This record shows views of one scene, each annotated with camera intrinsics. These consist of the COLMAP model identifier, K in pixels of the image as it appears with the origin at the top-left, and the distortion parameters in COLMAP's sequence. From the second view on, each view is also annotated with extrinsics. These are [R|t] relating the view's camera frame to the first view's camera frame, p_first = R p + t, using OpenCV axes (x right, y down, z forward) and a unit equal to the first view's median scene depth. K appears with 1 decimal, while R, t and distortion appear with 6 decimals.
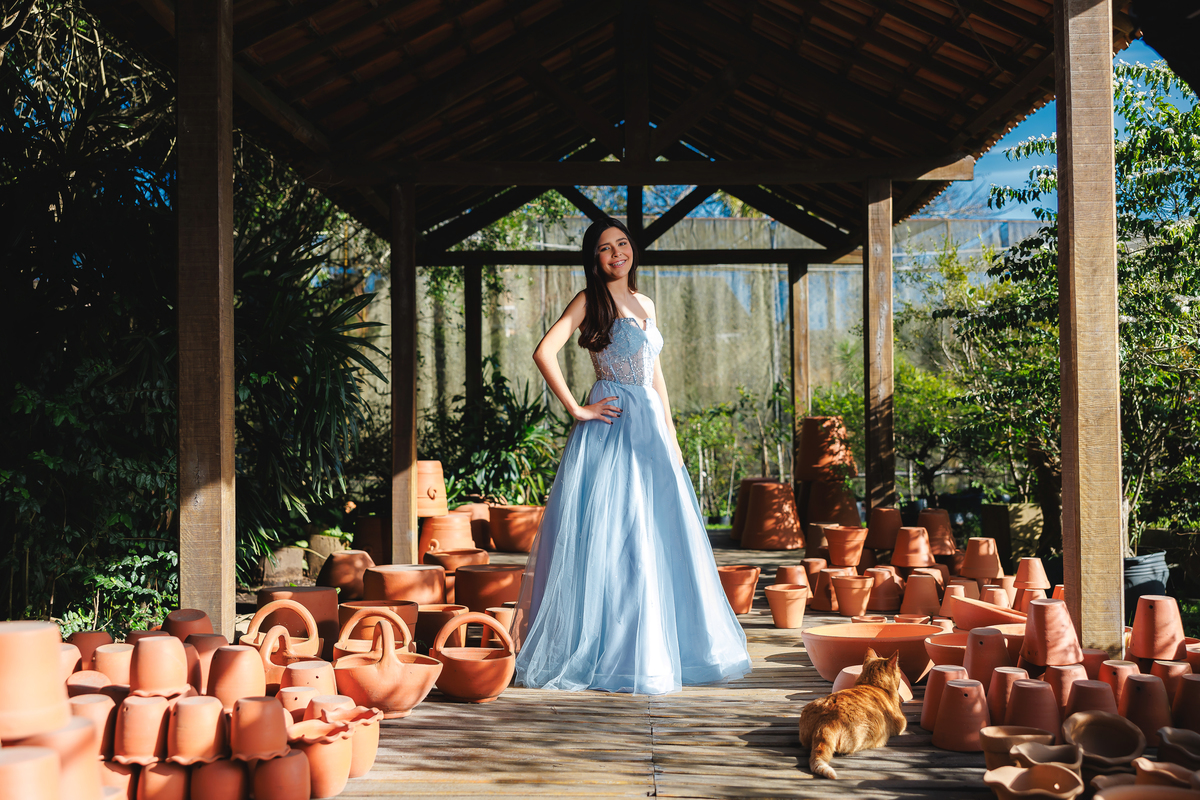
lens RADIAL K [[1480.5, 0, 600.0], [0, 1480.5, 400.0], [0, 0, 1]] dist [-0.000286, 0.001683]
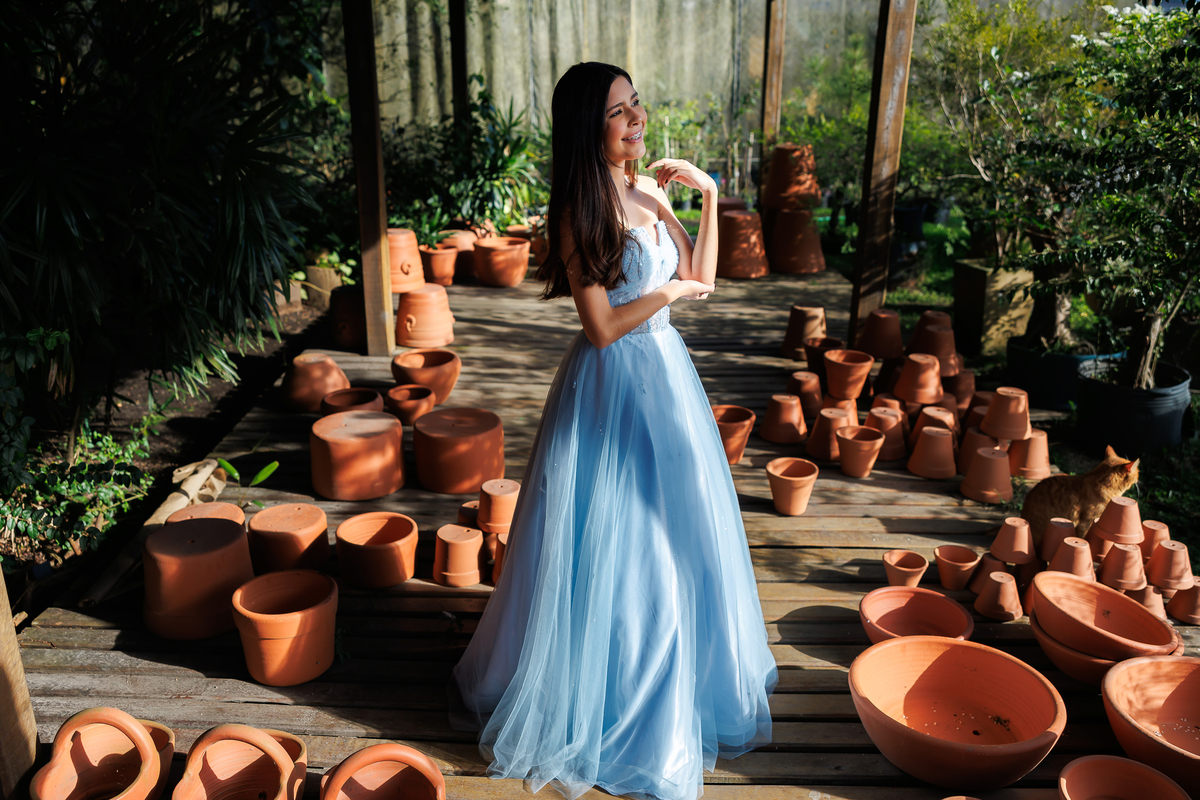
lens RADIAL K [[970.9, 0, 565.0], [0, 970.9, 400.3], [0, 0, 1]] dist [0.004122, -0.001989]
pose [[0.999850, 0.012341, -0.012167, 0.000194], [-0.007043, 0.930854, 0.365324, -0.073066], [0.015834, -0.365184, 0.930801, 0.303189]]
